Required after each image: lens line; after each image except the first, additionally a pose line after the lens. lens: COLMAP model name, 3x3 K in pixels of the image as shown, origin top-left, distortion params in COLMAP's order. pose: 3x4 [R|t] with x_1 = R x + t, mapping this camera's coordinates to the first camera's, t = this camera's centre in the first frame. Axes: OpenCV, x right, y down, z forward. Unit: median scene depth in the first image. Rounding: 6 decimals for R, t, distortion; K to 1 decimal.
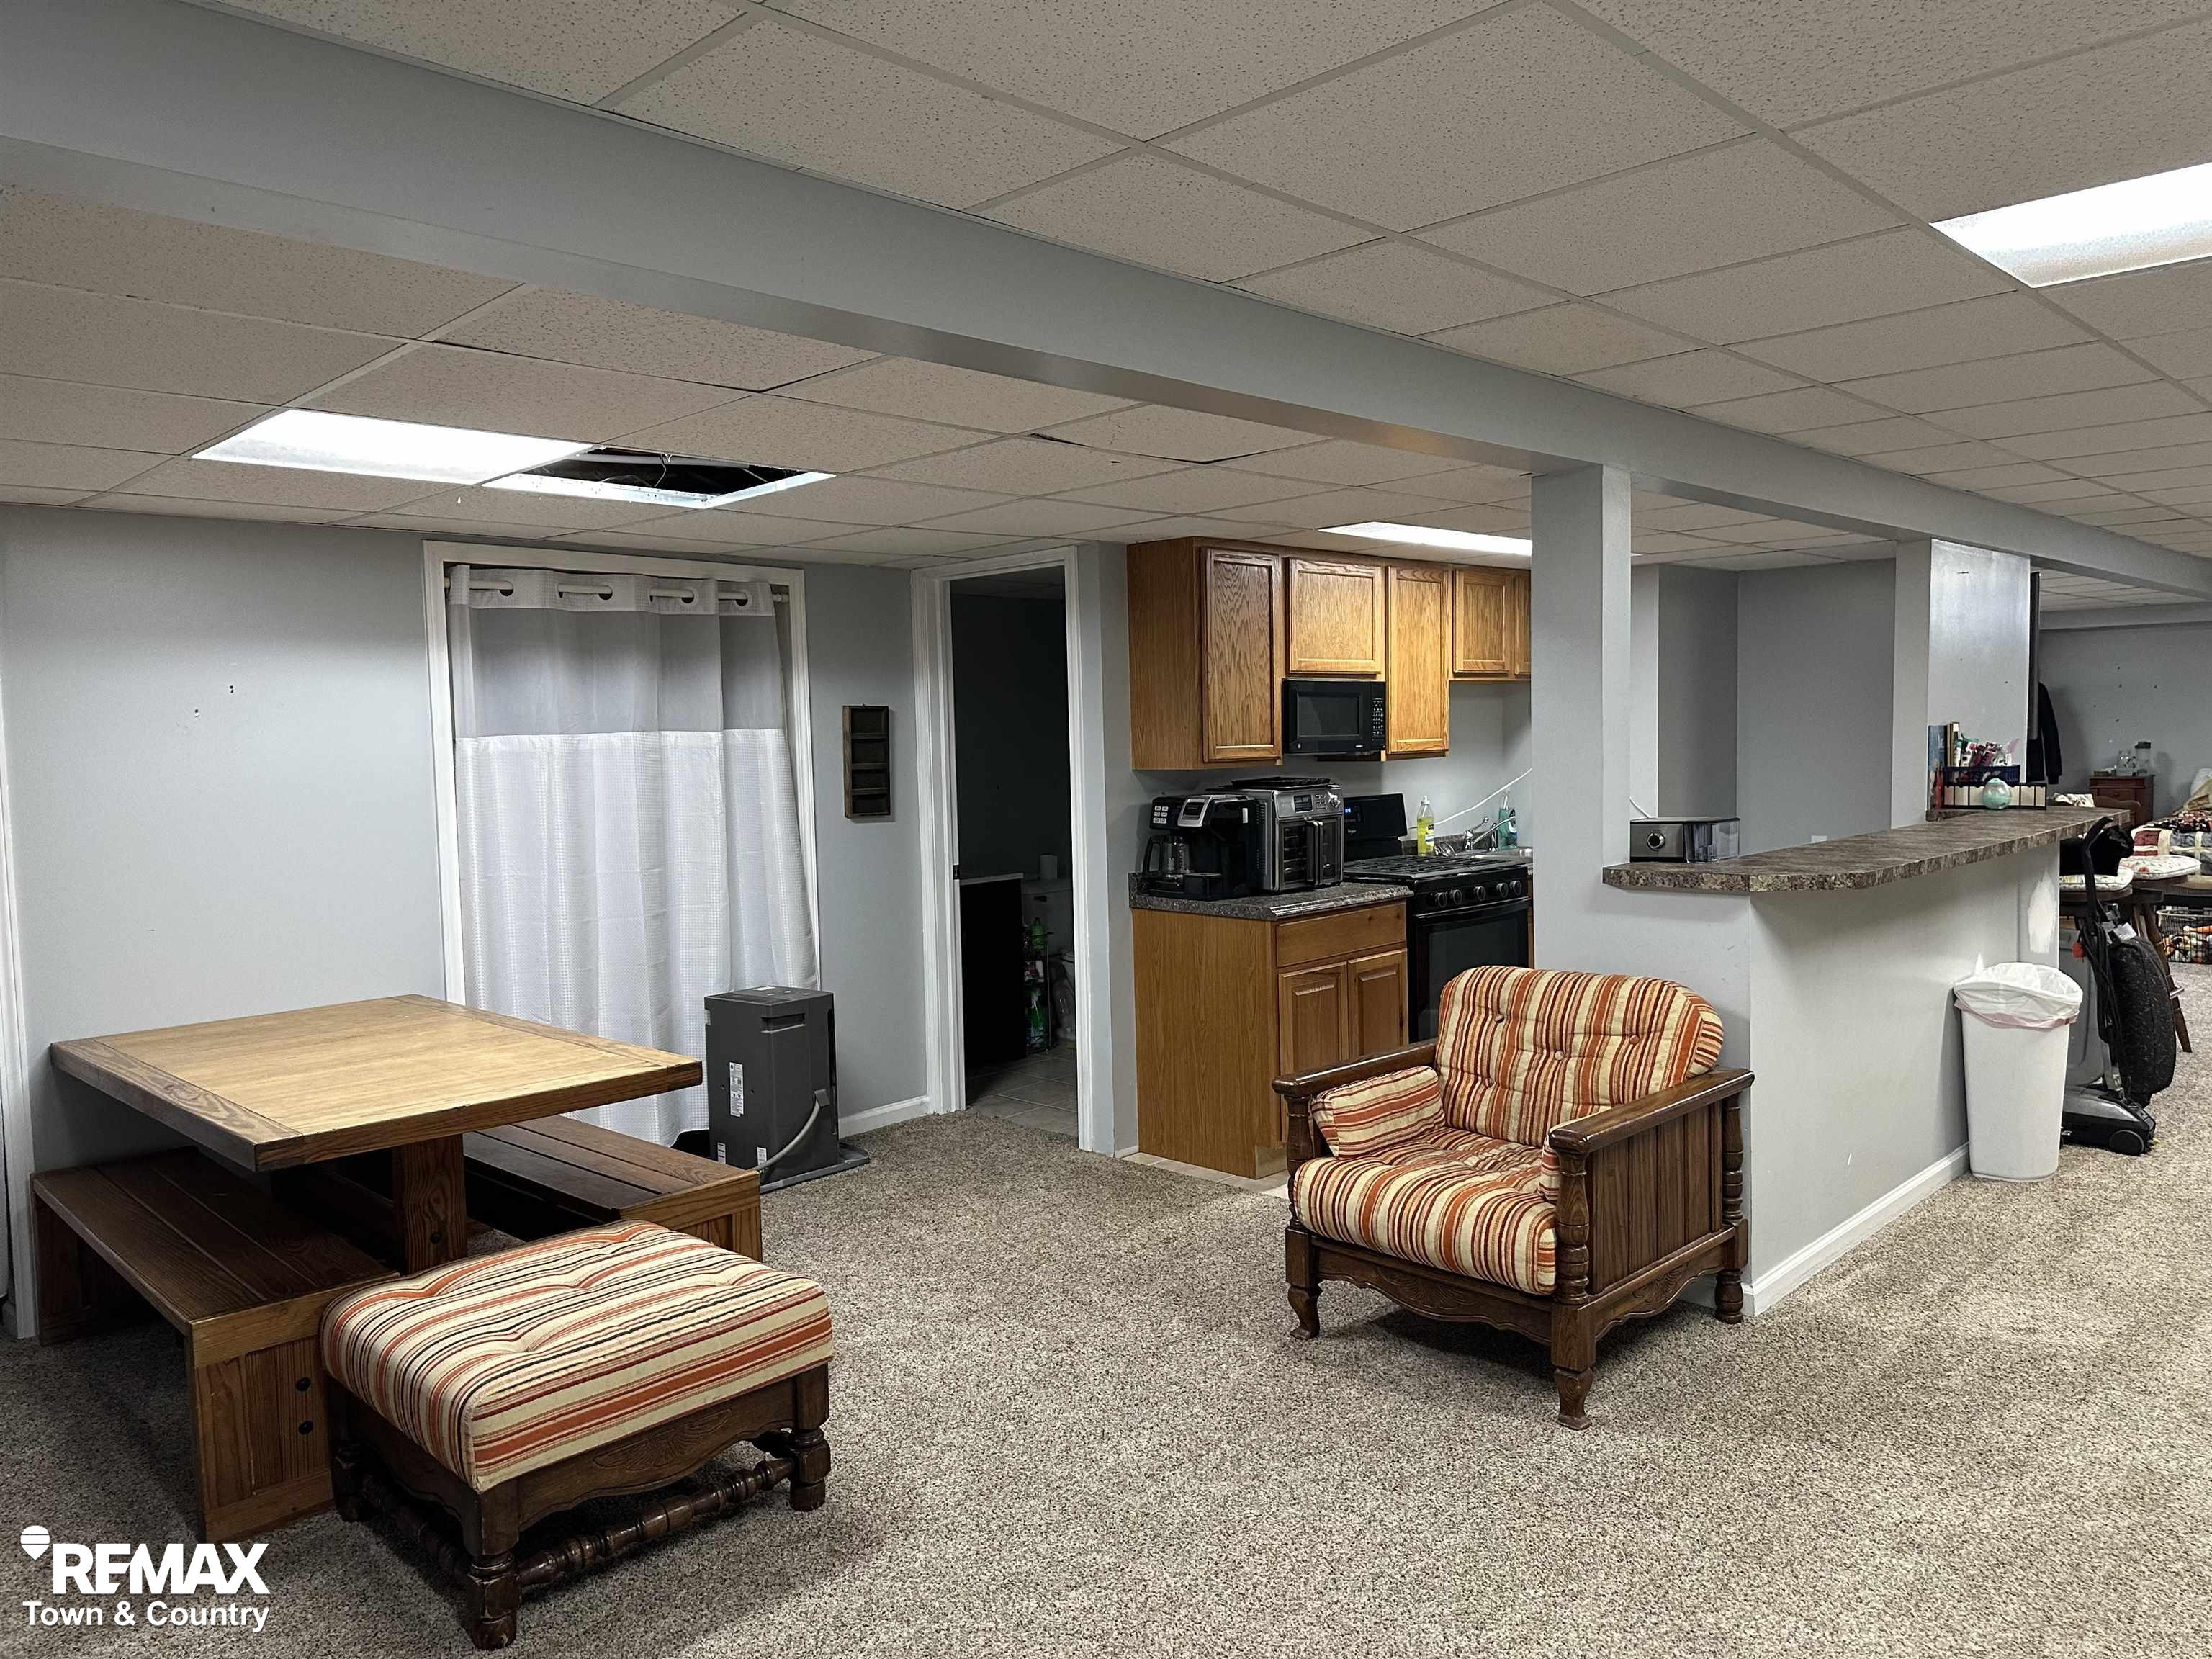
lens RADIAL K [[1562.0, 0, 1106.0], [0, 1562.0, 829.5], [0, 0, 1]] dist [0.111962, -0.129049]
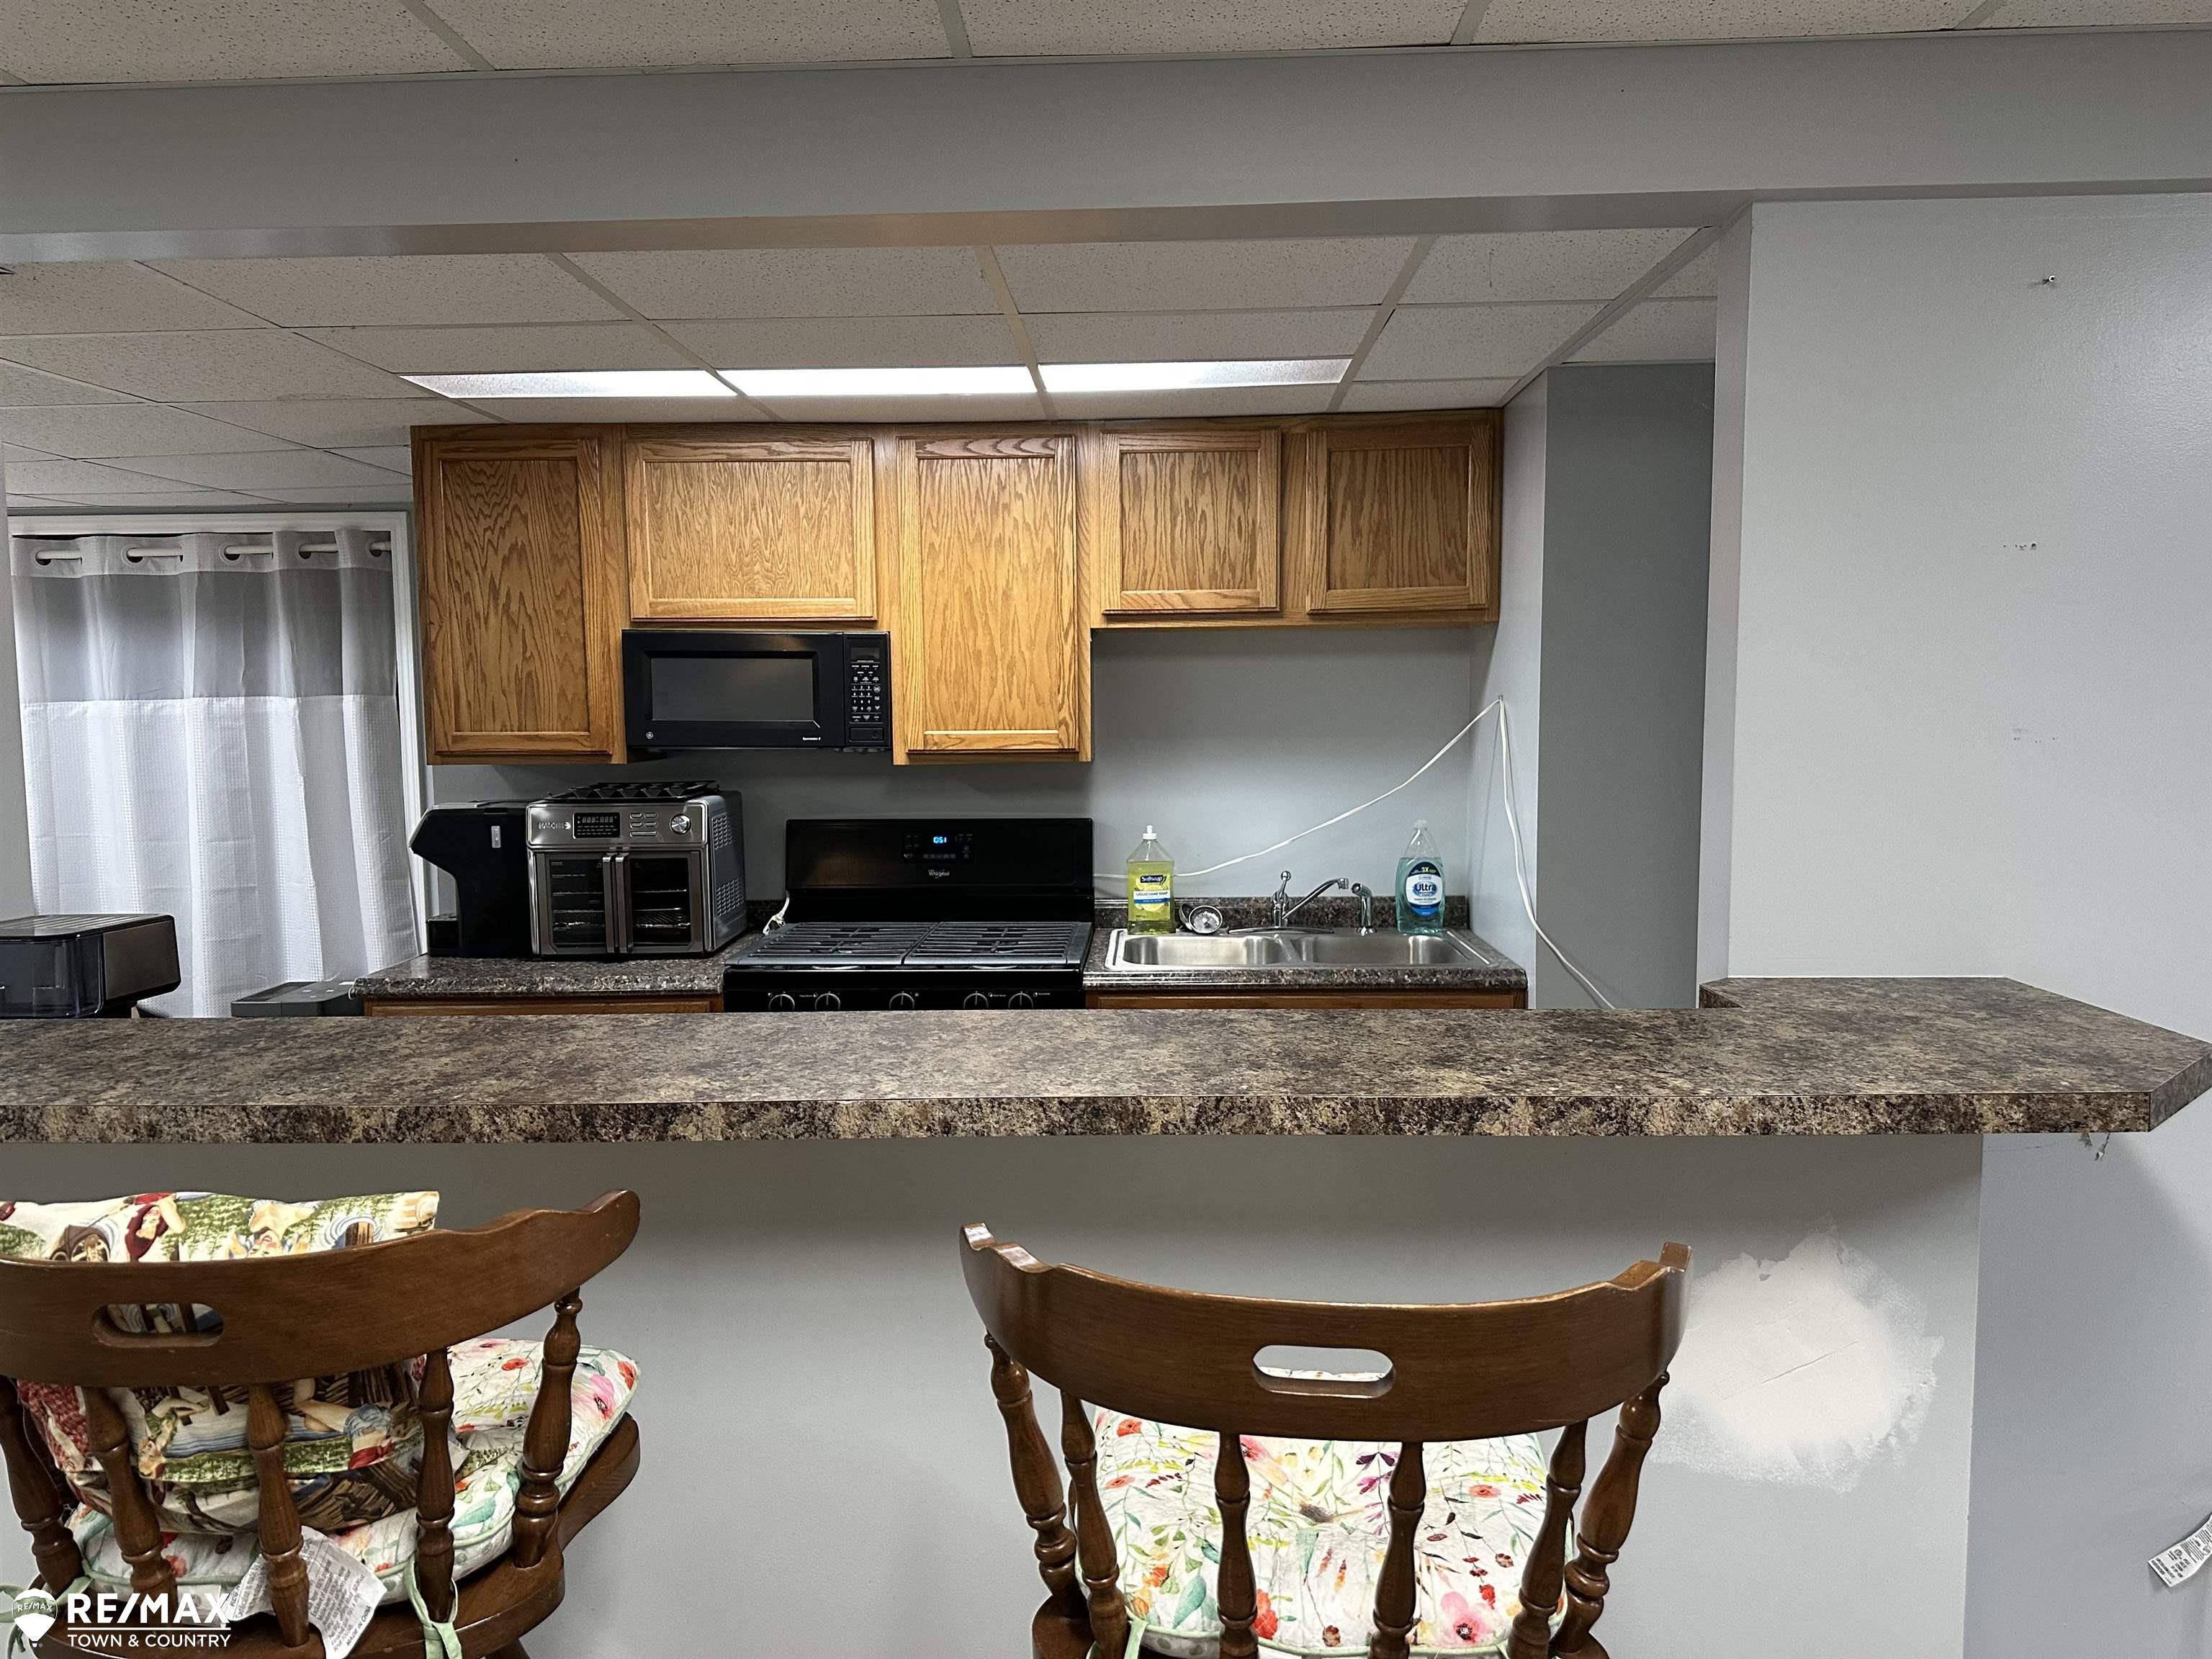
lens RADIAL K [[1562.0, 0, 1106.0], [0, 1562.0, 829.5], [0, 0, 1]] dist [0.111962, -0.129049]
pose [[0.685154, 0.074605, -0.724567, 0.681340], [-0.050665, 0.997213, 0.054768, -0.056303], [0.726634, -0.000814, 0.687025, 0.647923]]
